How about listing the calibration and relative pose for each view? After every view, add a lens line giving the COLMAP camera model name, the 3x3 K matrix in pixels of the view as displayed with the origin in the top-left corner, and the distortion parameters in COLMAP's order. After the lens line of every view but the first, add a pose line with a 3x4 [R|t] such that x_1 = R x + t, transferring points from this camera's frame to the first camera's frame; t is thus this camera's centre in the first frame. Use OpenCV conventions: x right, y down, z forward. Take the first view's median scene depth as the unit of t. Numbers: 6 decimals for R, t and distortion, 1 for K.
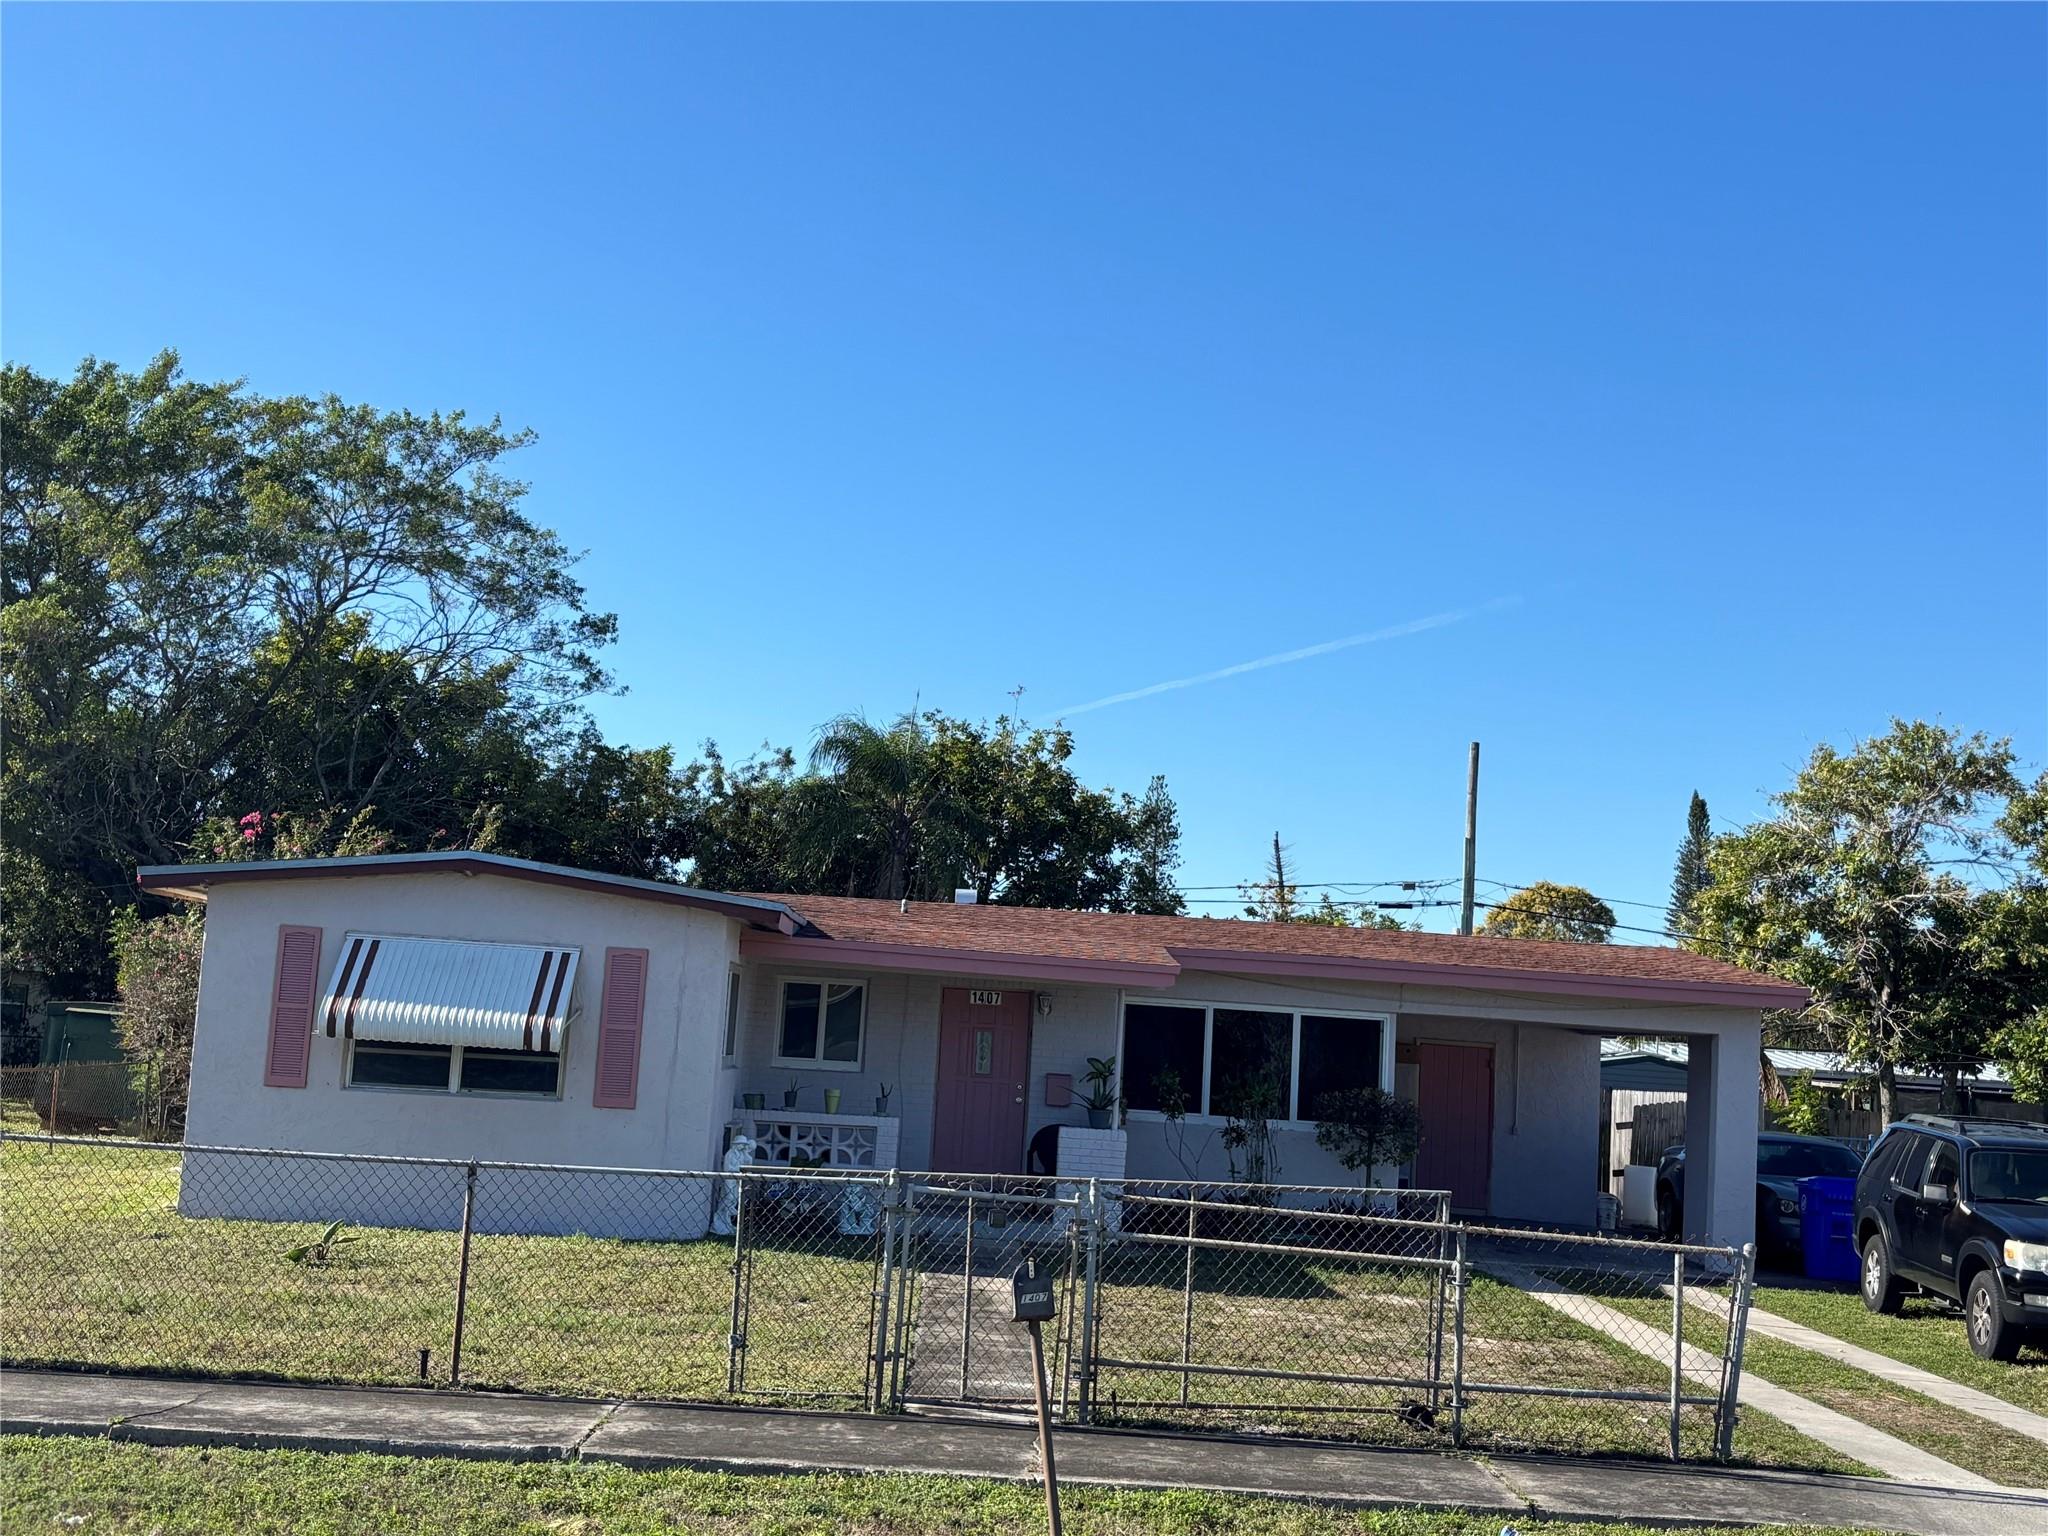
lens RADIAL K [[2351.6, 0, 1014.7], [0, 2351.6, 761.3], [0, 0, 1]] dist [0.040716, -0.126564]
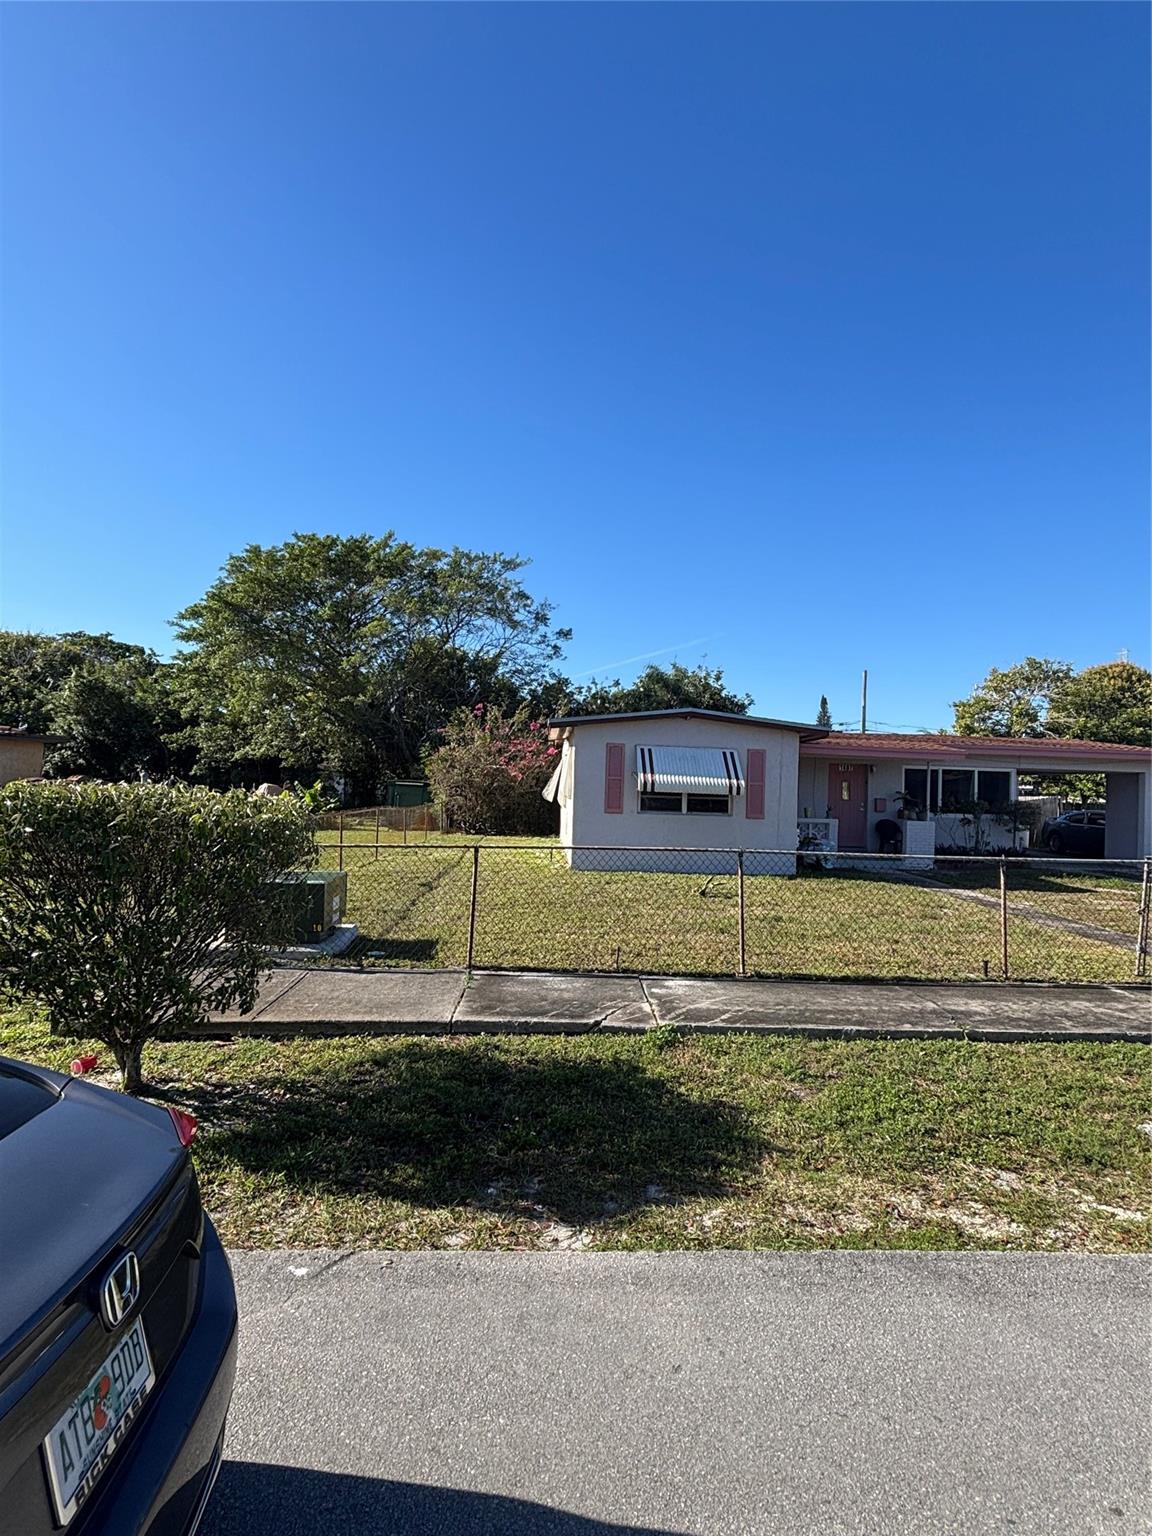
lens RADIAL K [[758.0, 0, 576.0], [0, 758.0, 768.0], [0, 0, 1]] dist [0.033011, -0.000034]
pose [[0.999485, -0.029671, 0.012255, -0.297870], [0.028357, 0.994959, 0.096193, 0.018991], [-0.015047, -0.095796, 0.995287, 0.231780]]
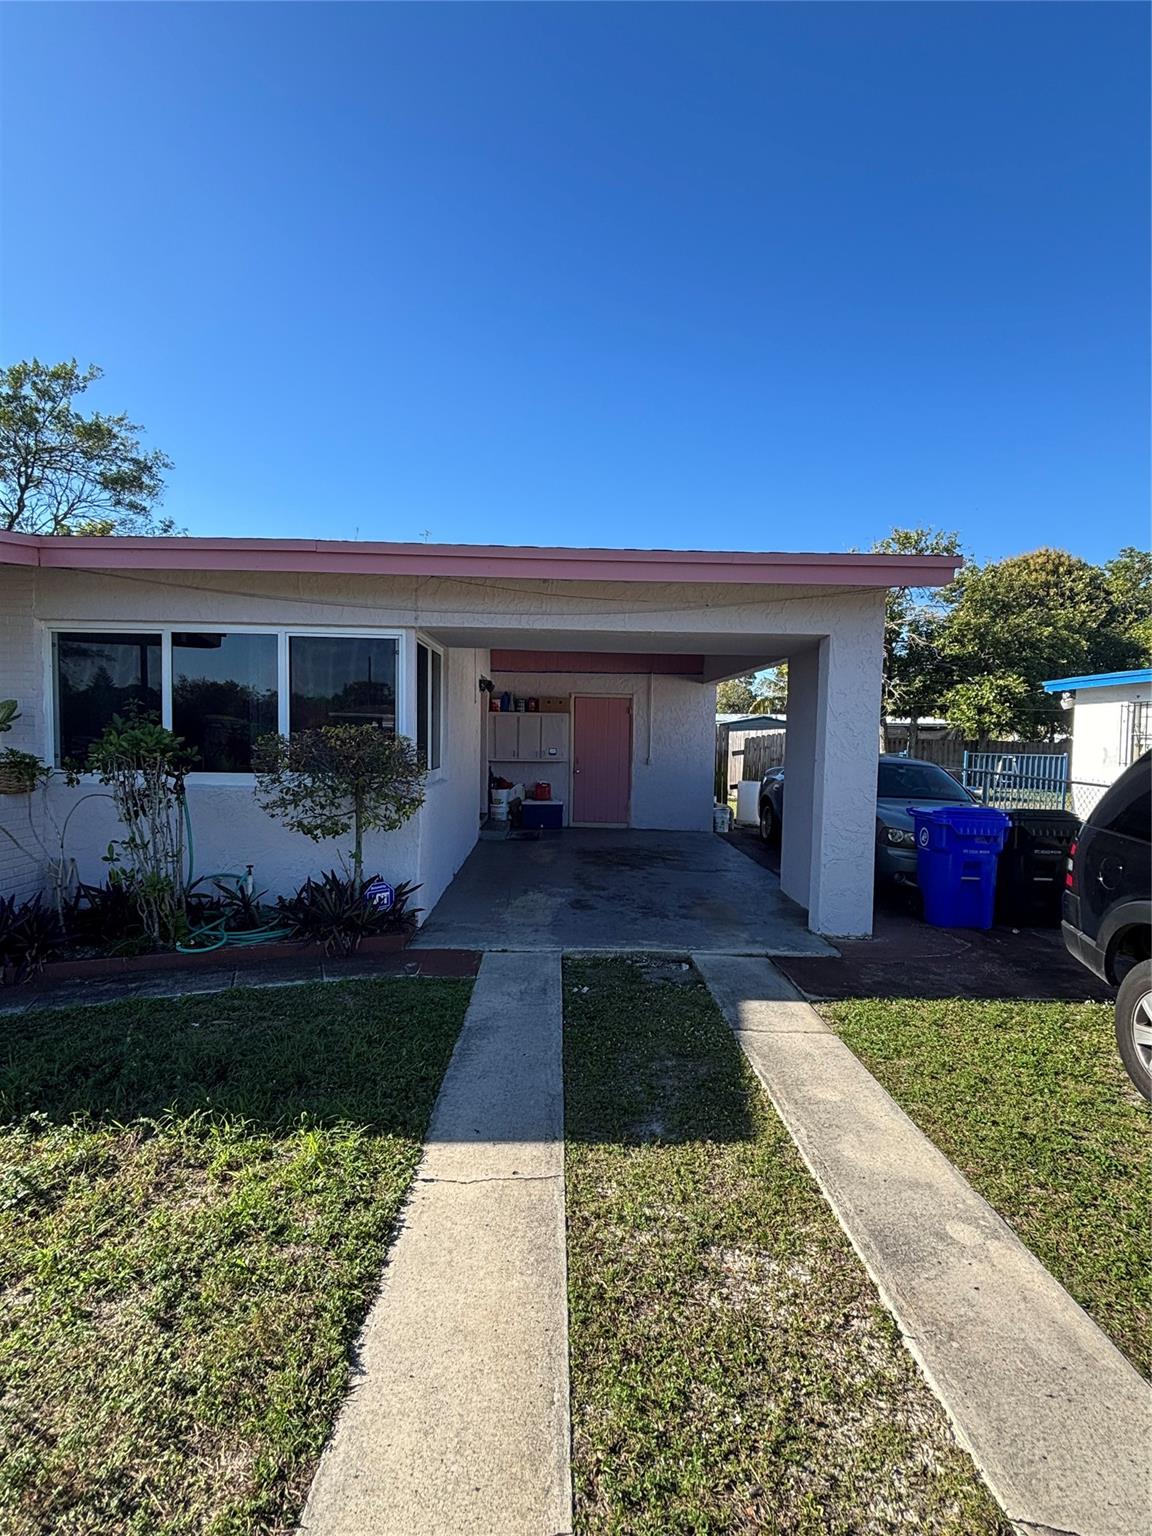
lens RADIAL K [[728.4, 0, 573.7], [0, 728.4, 766.0], [0, 0, 1]] dist [0.015131, -0.006731]
pose [[0.998947, -0.045839, -0.001904, 0.215352], [0.045522, 0.985150, 0.165552, 0.114984], [-0.005713, -0.165465, 0.986199, 0.764743]]
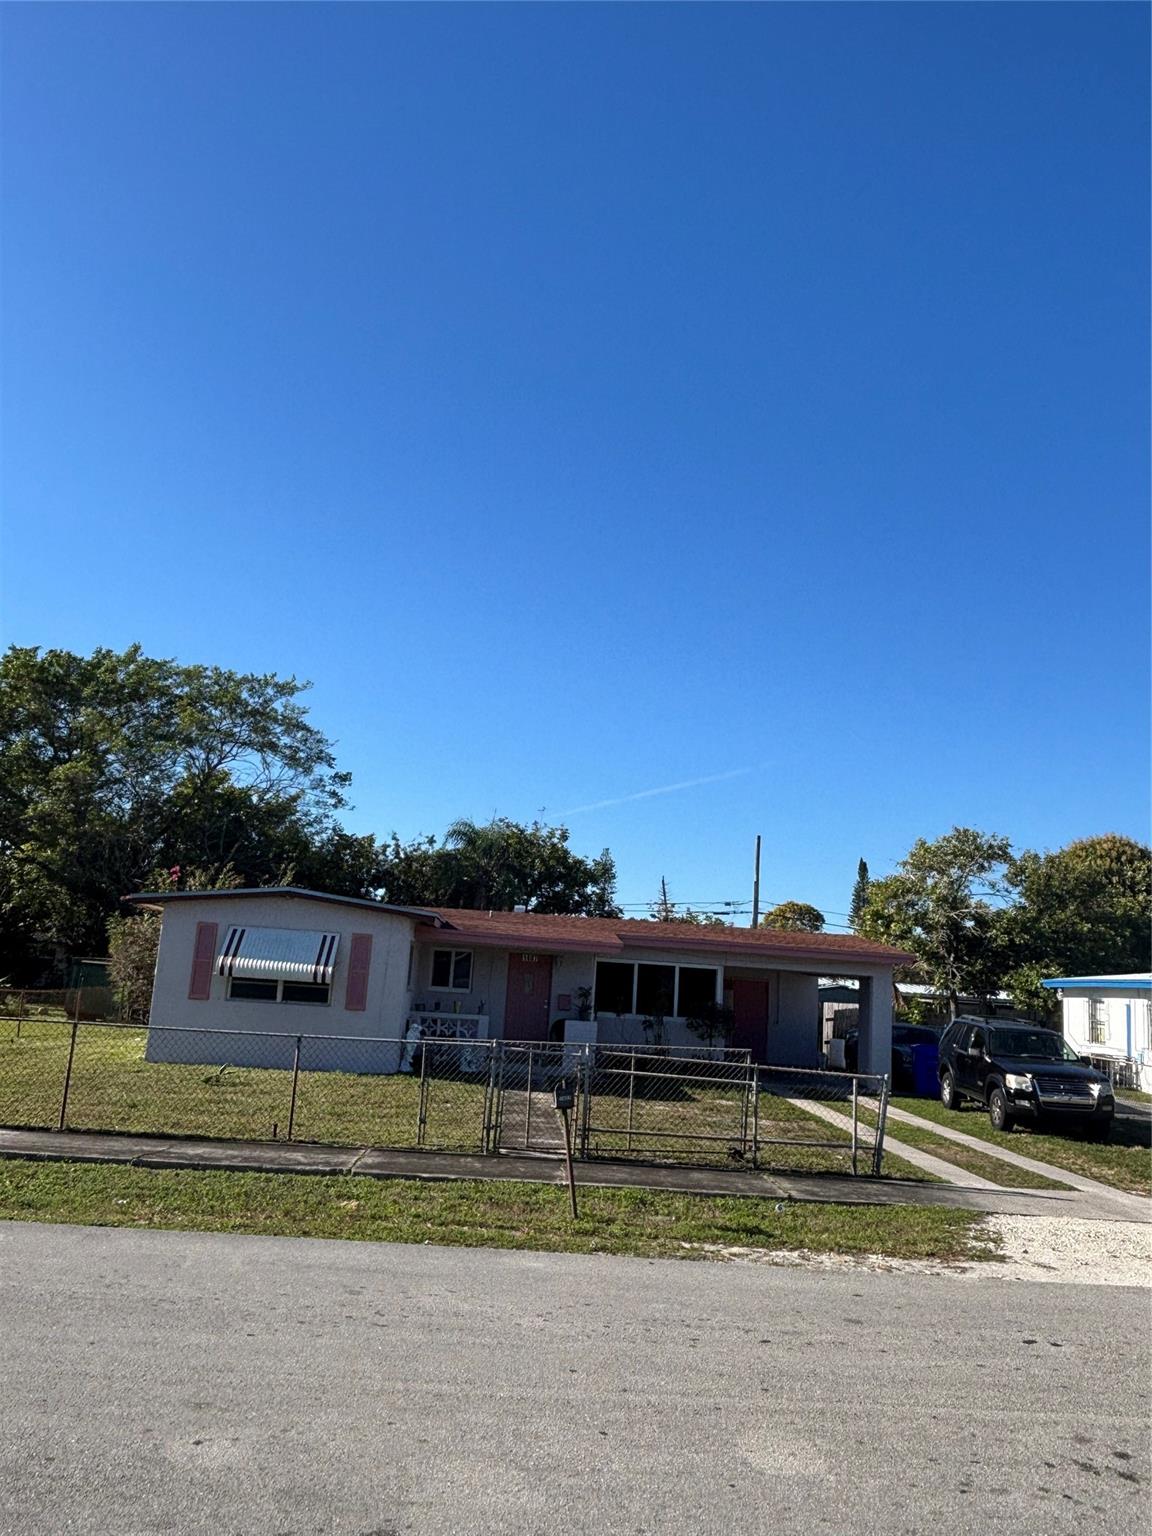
lens RADIAL K [[1139.4, 0, 576.0], [0, 1139.4, 768.0], [0, 0, 1]] dist [0.044225, -0.094736]
pose [[0.999310, 0.010299, 0.035678, -0.009444], [-0.008019, 0.997951, -0.063472, -0.004812], [-0.036258, 0.063142, 0.997346, -0.034585]]
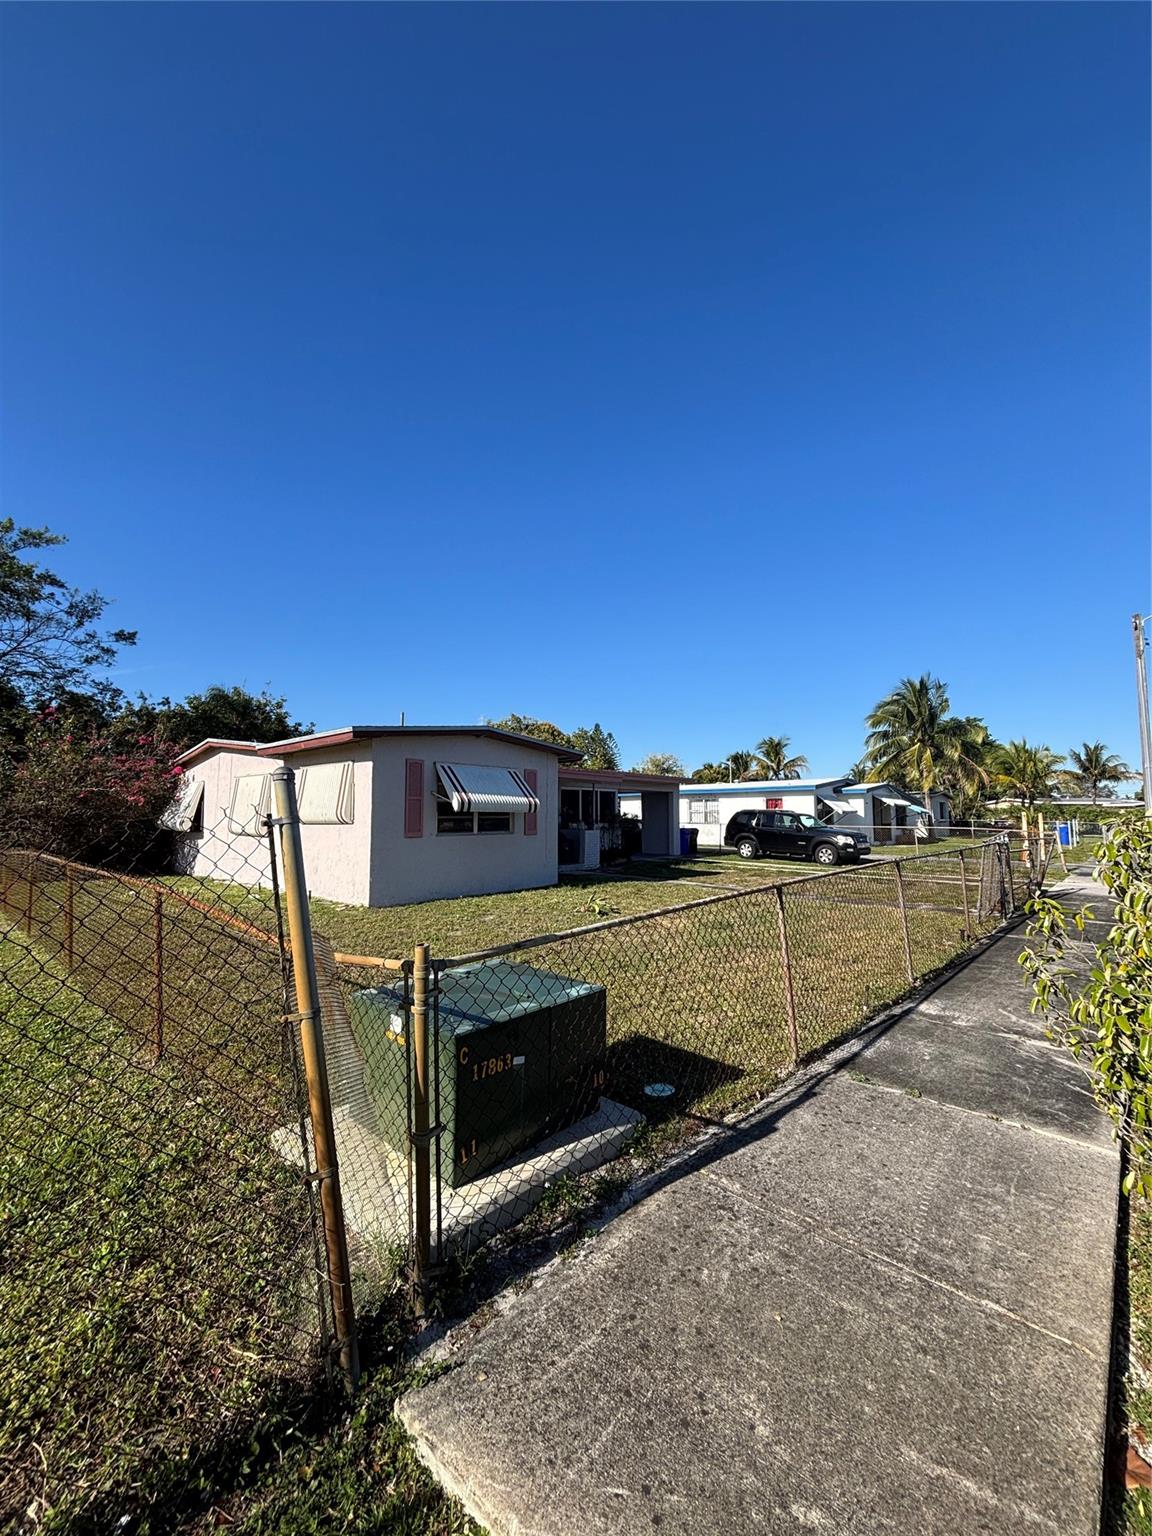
lens RADIAL K [[605.3, 0, 572.3], [0, 605.3, 786.5], [0, 0, 1]] dist [0.000778, 0.000007]
pose [[0.700241, -0.027731, 0.713368, -0.490969], [-0.039079, 0.996258, 0.077088, 0.041271], [-0.712836, -0.081858, 0.696537, 0.461771]]
